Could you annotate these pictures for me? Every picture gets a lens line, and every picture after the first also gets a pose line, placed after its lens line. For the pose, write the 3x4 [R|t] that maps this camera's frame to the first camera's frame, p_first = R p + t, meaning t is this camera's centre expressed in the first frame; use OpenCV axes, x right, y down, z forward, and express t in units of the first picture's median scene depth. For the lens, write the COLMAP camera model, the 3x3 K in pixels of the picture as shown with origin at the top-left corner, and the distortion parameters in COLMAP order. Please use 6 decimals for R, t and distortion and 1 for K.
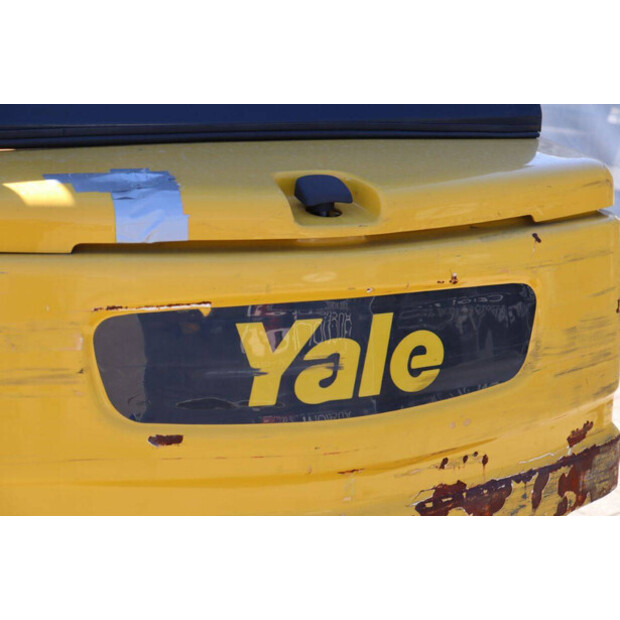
lens RADIAL K [[1435.7, 0, 310.0], [0, 1435.7, 310.0], [0, 0, 1]] dist [0.358809, 0.315881]
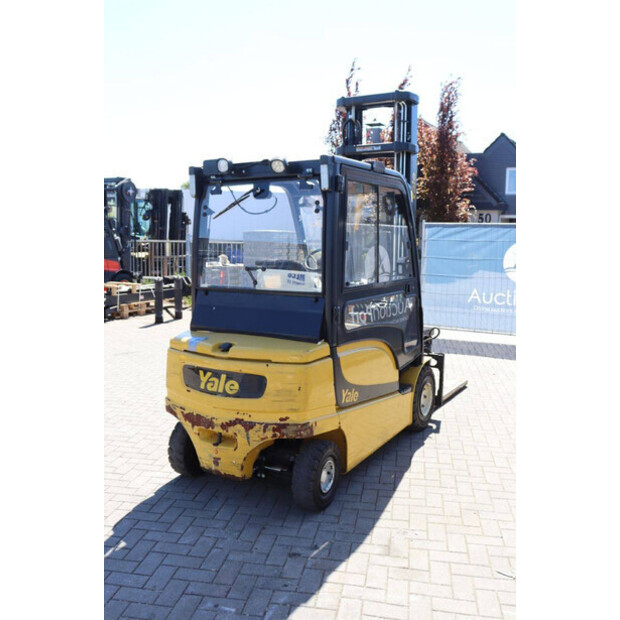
lens RADIAL K [[589.1, 0, 310.0], [0, 589.1, 310.0], [0, 0, 1]] dist [-0.117796, 0.148476]
pose [[0.553807, 0.067231, -0.829926, 1.628484], [-0.178837, 0.983077, -0.039700, -0.163027], [0.813213, 0.170408, 0.556458, 0.156306]]
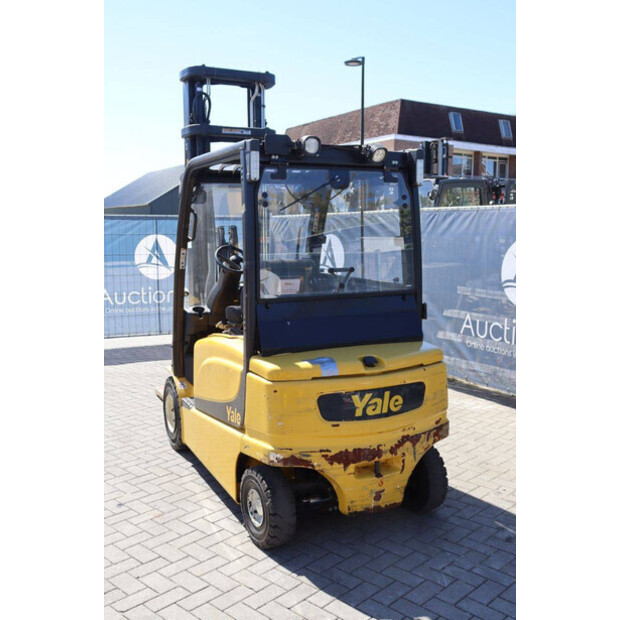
lens RADIAL K [[652.9, 0, 310.0], [0, 652.9, 310.0], [0, 0, 1]] dist [-0.094455, 0.220607]
pose [[0.999229, -0.038838, -0.005705, -0.133802], [0.037931, 0.992707, -0.114433, -0.021488], [0.010108, 0.114128, 0.993415, -0.749225]]
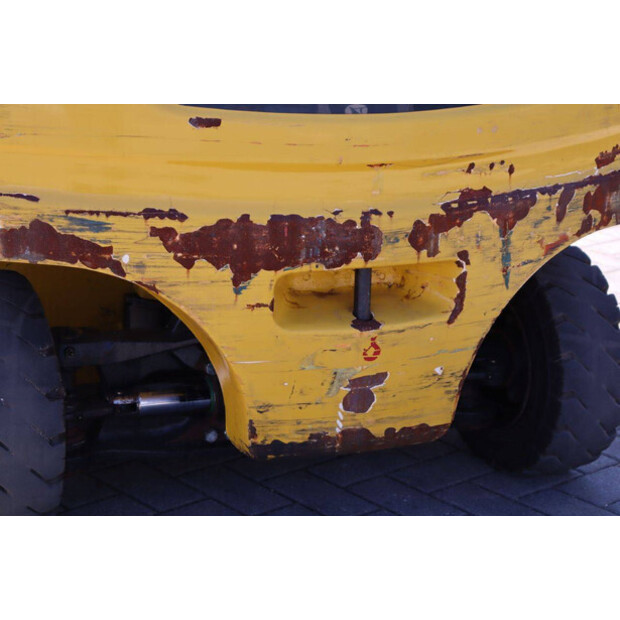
lens RADIAL K [[1435.7, 0, 310.0], [0, 1435.7, 310.0], [0, 0, 1]] dist [0.358809, 0.315881]
pose [[0.997805, 0.023812, -0.061793, 0.043337], [-0.020240, 0.998123, 0.057808, 0.150830], [0.063054, -0.056431, 0.996413, -0.066169]]
